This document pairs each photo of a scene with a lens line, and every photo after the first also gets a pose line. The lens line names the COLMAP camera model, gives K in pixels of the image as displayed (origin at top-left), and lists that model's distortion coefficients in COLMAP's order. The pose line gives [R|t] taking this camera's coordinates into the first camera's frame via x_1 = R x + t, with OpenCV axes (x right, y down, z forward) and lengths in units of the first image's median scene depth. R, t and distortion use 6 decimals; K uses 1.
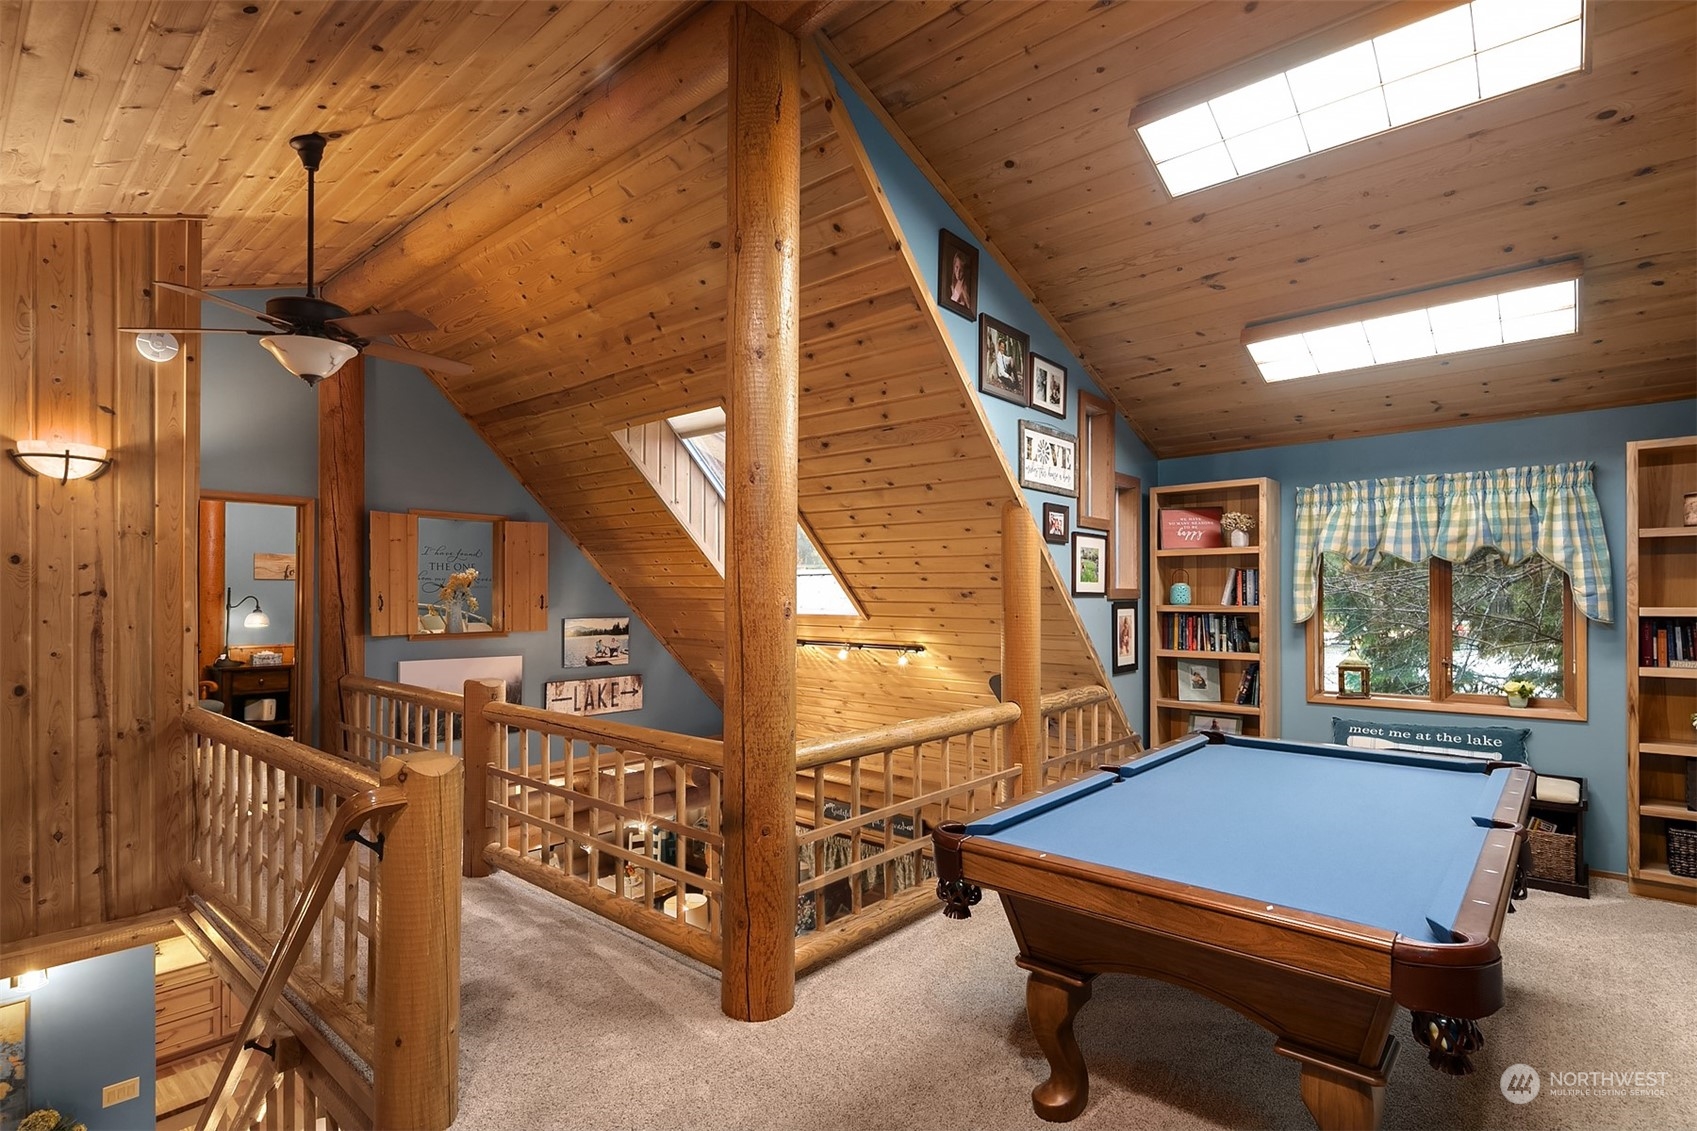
lens RADIAL K [[826.7, 0, 856.5], [0, 826.7, 591.9], [0, 0, 1]] dist [-0.000202, 0.000246]
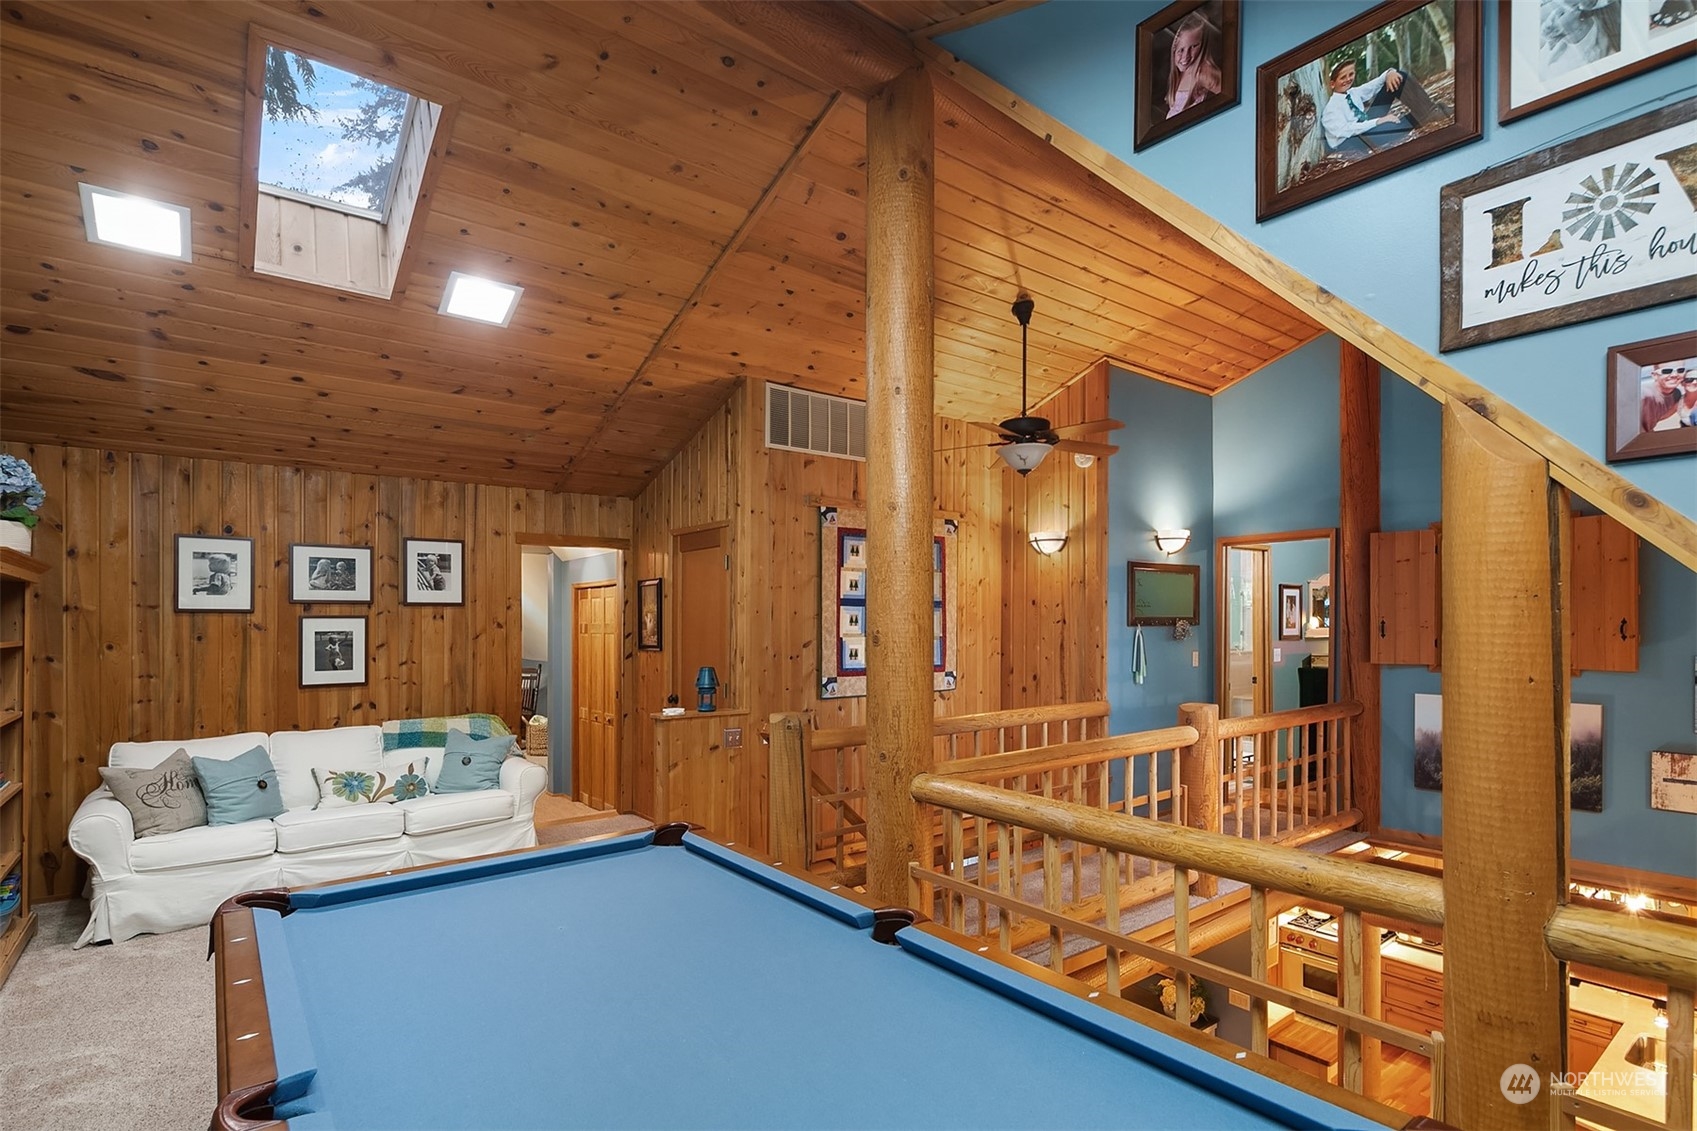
lens RADIAL K [[826.7, 0, 856.5], [0, 826.7, 591.9], [0, 0, 1]] dist [-0.000202, 0.000246]
pose [[-0.186736, -0.036295, -0.981739, 0.701640], [0.008080, 0.999227, -0.038478, 0.002800], [0.982377, -0.015118, -0.186298, 0.864574]]
